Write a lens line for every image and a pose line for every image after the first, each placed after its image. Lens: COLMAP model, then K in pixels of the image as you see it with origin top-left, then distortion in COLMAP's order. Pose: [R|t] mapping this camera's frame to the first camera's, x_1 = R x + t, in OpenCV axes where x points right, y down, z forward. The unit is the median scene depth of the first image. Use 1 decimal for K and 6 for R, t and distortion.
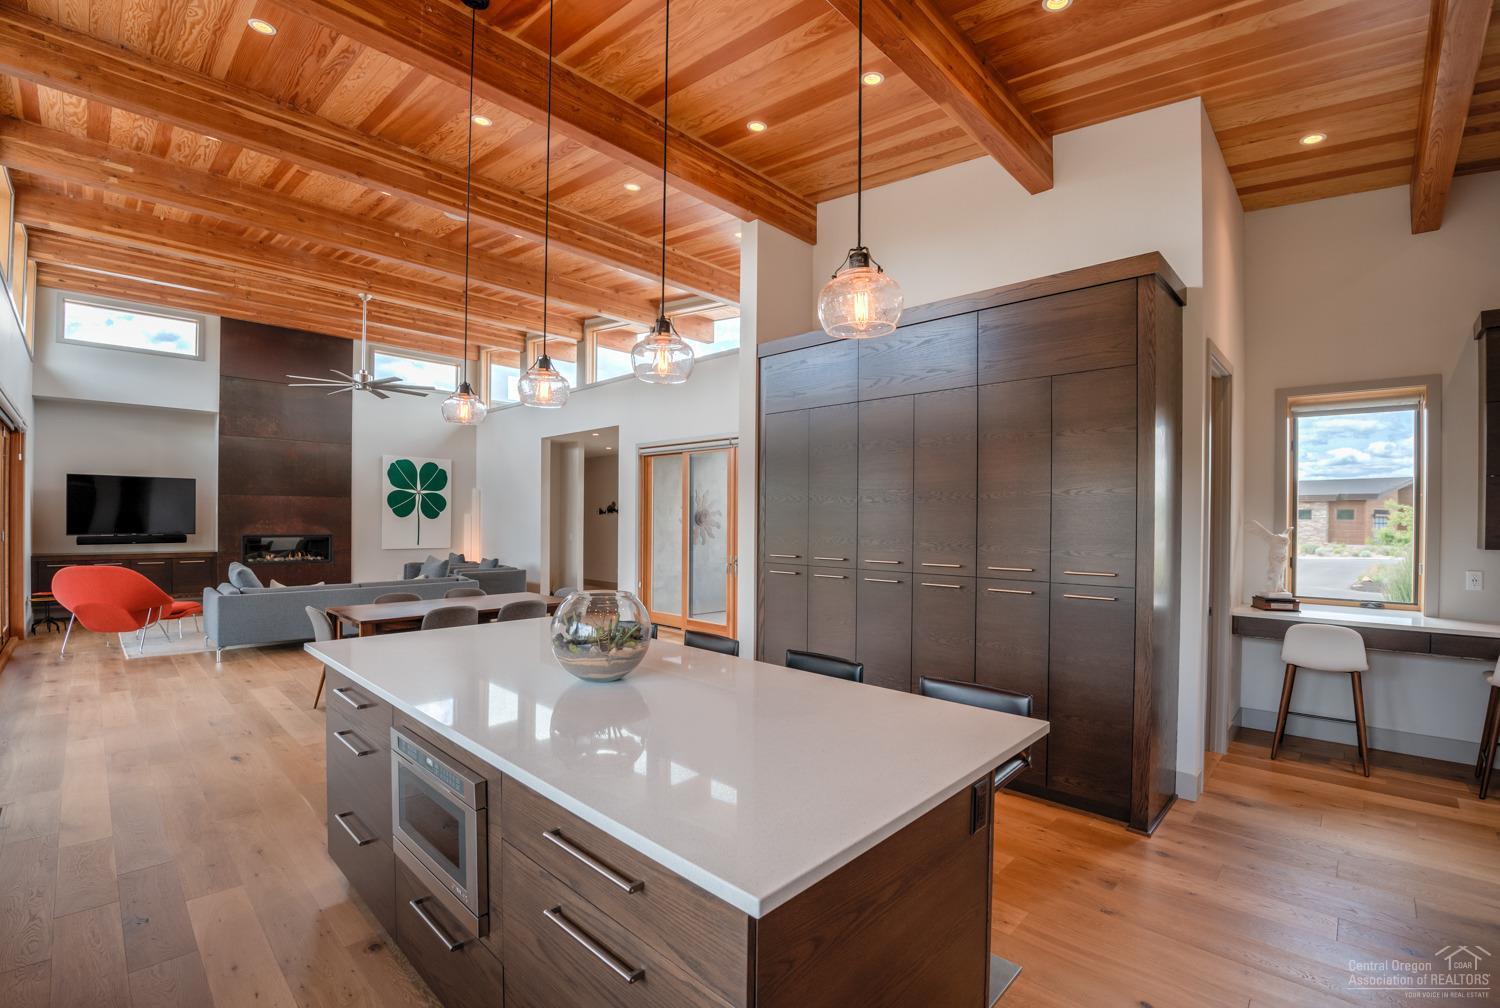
lens RADIAL K [[656.7, 0, 746.4], [0, 656.7, 520.8], [0, 0, 1]] dist [-0.036158, -0.000424]
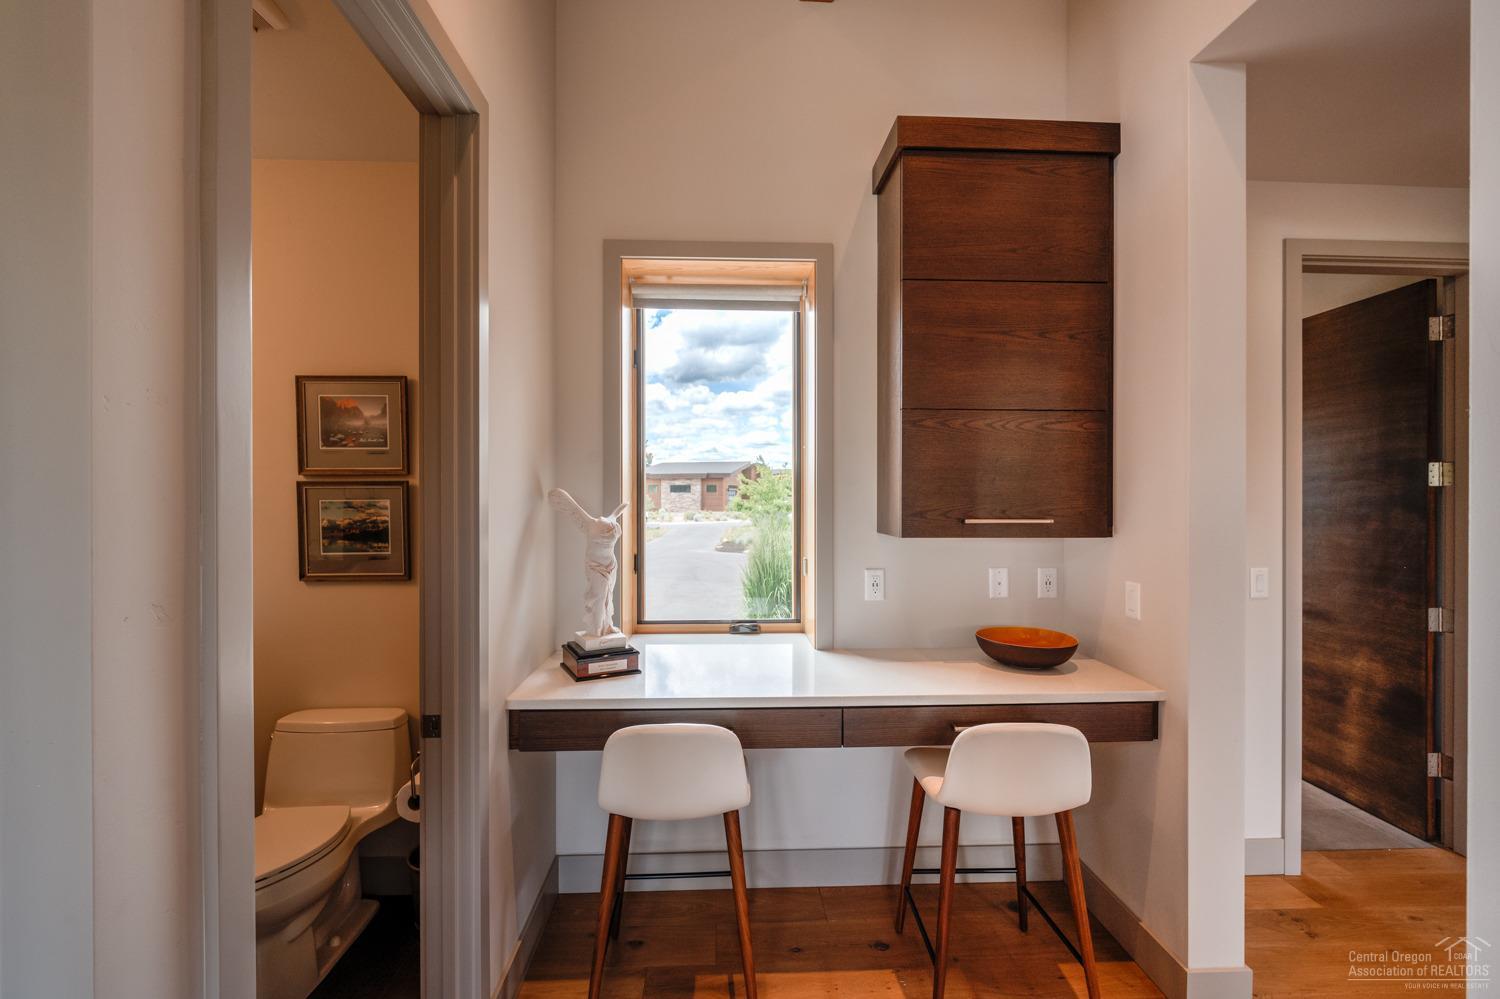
lens RADIAL K [[651.2, 0, 750.0], [0, 651.2, 499.5], [0, 0, 1]] dist [-0.000642, -0.000069]
pose [[0.686124, -0.014241, 0.727346, 0.544204], [0.010125, 0.999898, 0.010027, 0.003556], [-0.727415, 0.000484, 0.686198, 0.572787]]
